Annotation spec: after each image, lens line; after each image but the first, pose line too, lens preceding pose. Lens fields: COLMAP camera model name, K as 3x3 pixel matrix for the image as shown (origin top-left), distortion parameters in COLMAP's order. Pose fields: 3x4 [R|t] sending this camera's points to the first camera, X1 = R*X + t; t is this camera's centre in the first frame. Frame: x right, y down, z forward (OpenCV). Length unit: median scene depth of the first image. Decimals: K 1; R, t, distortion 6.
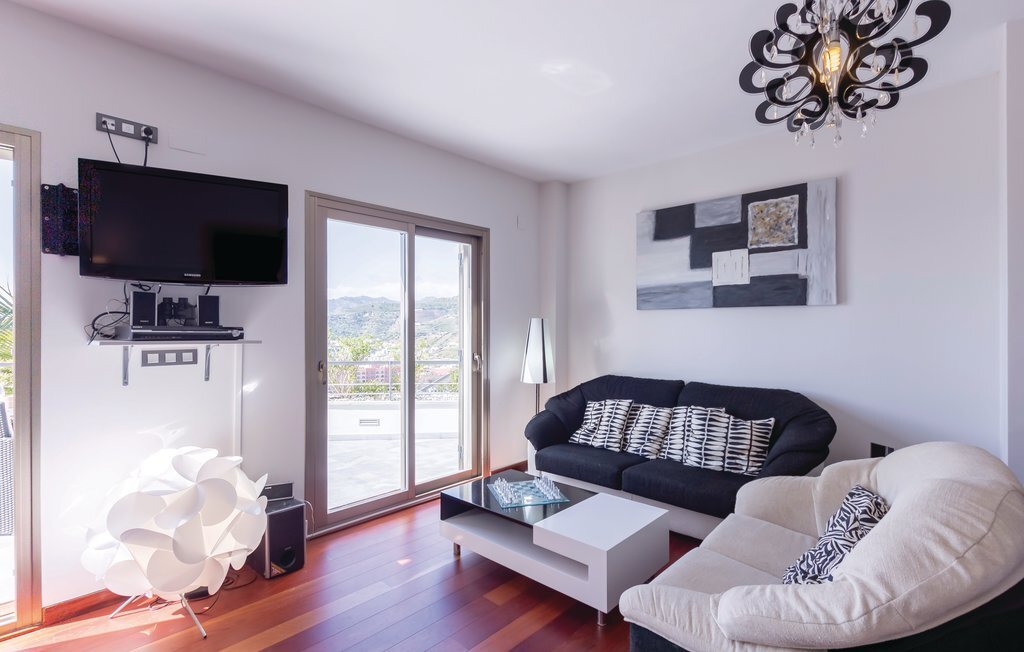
lens RADIAL K [[480.8, 0, 514.5], [0, 480.8, 332.6], [0, 0, 1]] dist [0.002404, -0.005198]
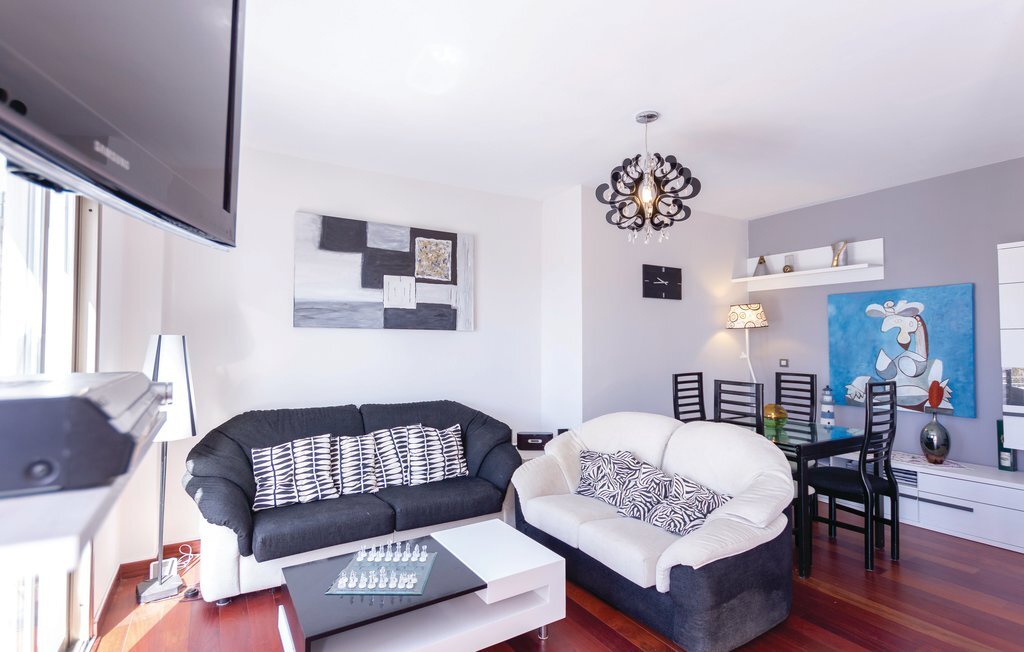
lens RADIAL K [[480.8, 0, 514.5], [0, 480.8, 332.6], [0, 0, 1]] dist [0.002404, -0.005198]
pose [[0.264978, 0.024999, 0.963930, -0.548174], [0.006117, 0.999600, -0.027606, -0.015084], [-0.964235, 0.013211, 0.264719, 0.507726]]
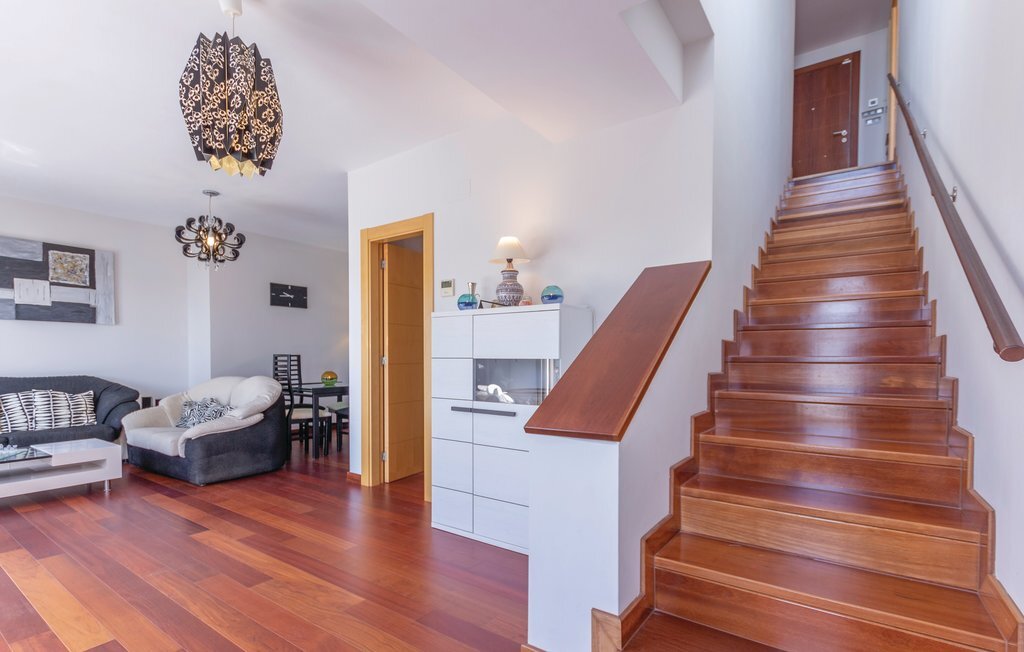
lens RADIAL K [[456.5, 0, 530.1], [0, 456.5, 367.3], [0, 0, 1]] dist [0.001012, -0.004864]
pose [[-0.177163, -0.020278, 0.983973, -1.177253], [0.009768, 0.999702, 0.022361, 0.071454], [-0.984133, 0.013573, -0.176913, -0.190635]]
